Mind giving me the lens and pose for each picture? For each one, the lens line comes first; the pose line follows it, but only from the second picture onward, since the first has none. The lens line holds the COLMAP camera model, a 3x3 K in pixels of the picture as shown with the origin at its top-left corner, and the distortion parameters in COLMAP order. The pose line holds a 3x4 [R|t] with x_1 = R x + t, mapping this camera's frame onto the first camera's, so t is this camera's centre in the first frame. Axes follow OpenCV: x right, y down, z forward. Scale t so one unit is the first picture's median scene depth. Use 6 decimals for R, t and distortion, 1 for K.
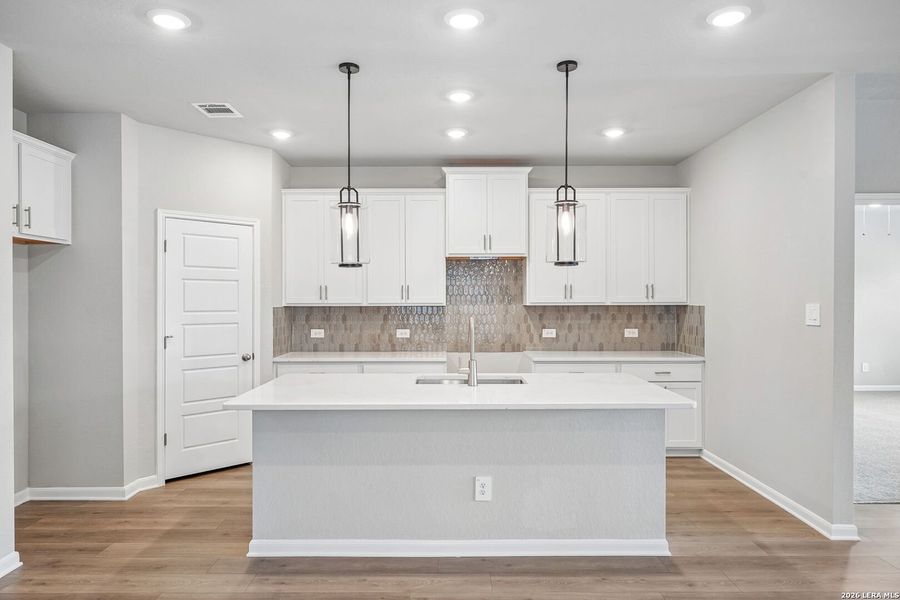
lens RADIAL K [[555.3, 0, 450.9], [0, 555.3, 302.7], [0, 0, 1]] dist [-0.004121, -0.001262]
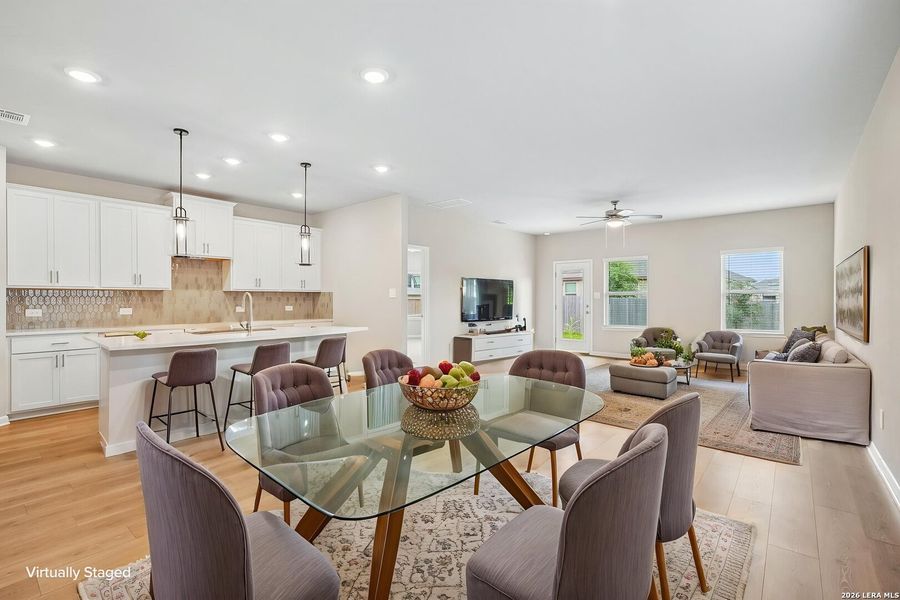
lens RADIAL K [[403.3, 0, 440.5], [0, 403.3, 294.4], [0, 0, 1]] dist [-0.014293, 0.004406]
pose [[0.651873, 0.008962, 0.758275, -0.339586], [0.005594, 0.999846, -0.016626, 0.037939], [-0.758307, 0.015080, 0.651723, -0.180871]]
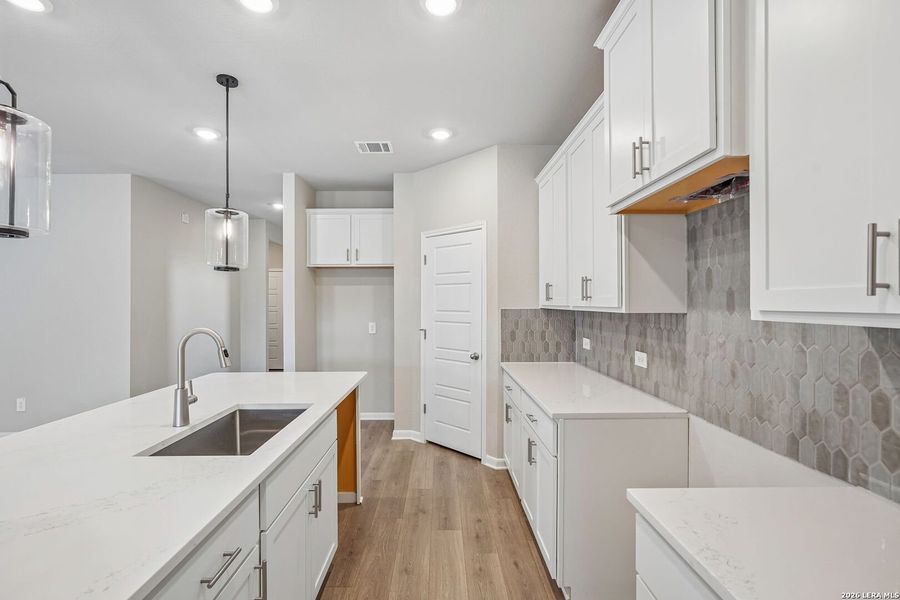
lens RADIAL K [[403.3, 0, 450.3], [0, 403.3, 304.0], [0, 0, 1]] dist [-0.014293, 0.004406]
pose [[0.011970, 0.005892, -0.999911, 0.351713], [-0.005176, 0.999970, 0.005830, -0.003953], [0.999915, 0.005106, 0.012000, 0.854592]]
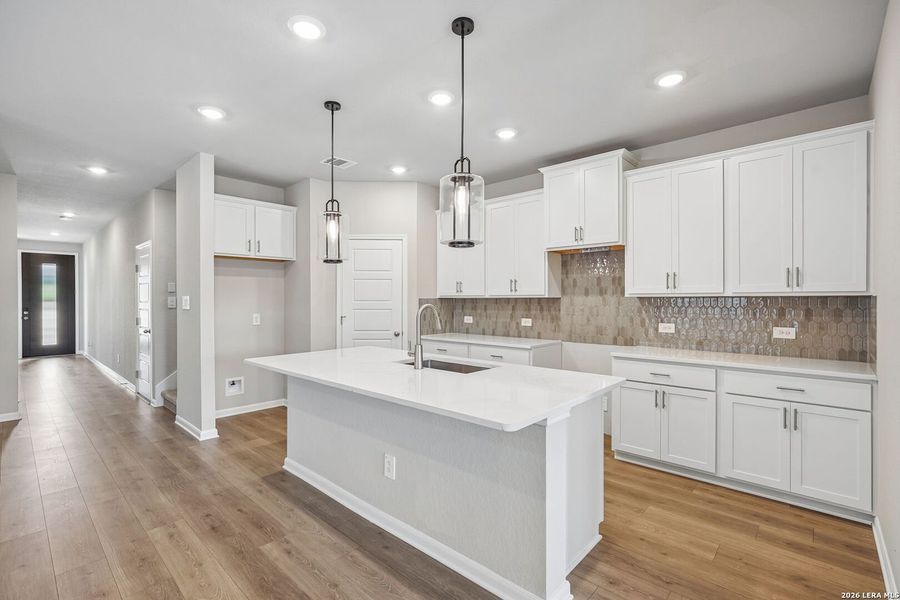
lens RADIAL K [[403.3, 0, 455.6], [0, 403.3, 307.6], [0, 0, 1]] dist [-0.014293, 0.004406]
pose [[0.742725, 0.015061, -0.669427, 0.386239], [-0.002979, 0.999811, 0.019189, 0.010729], [0.669590, -0.012258, 0.742630, 0.307210]]
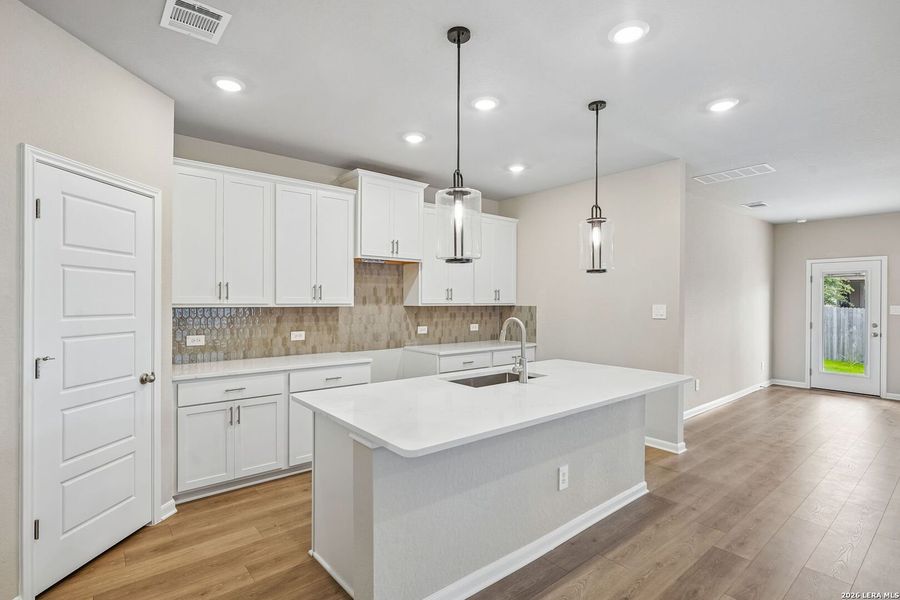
lens RADIAL K [[433.8, 0, 447.1], [0, 433.8, 299.0], [0, 0, 1]] dist [-0.004071, 0.000331]
pose [[0.776424, 0.008779, 0.630150, -0.378924], [-0.001557, 0.999927, -0.012012, 0.001187], [-0.630209, 0.008346, 0.776380, 0.288323]]
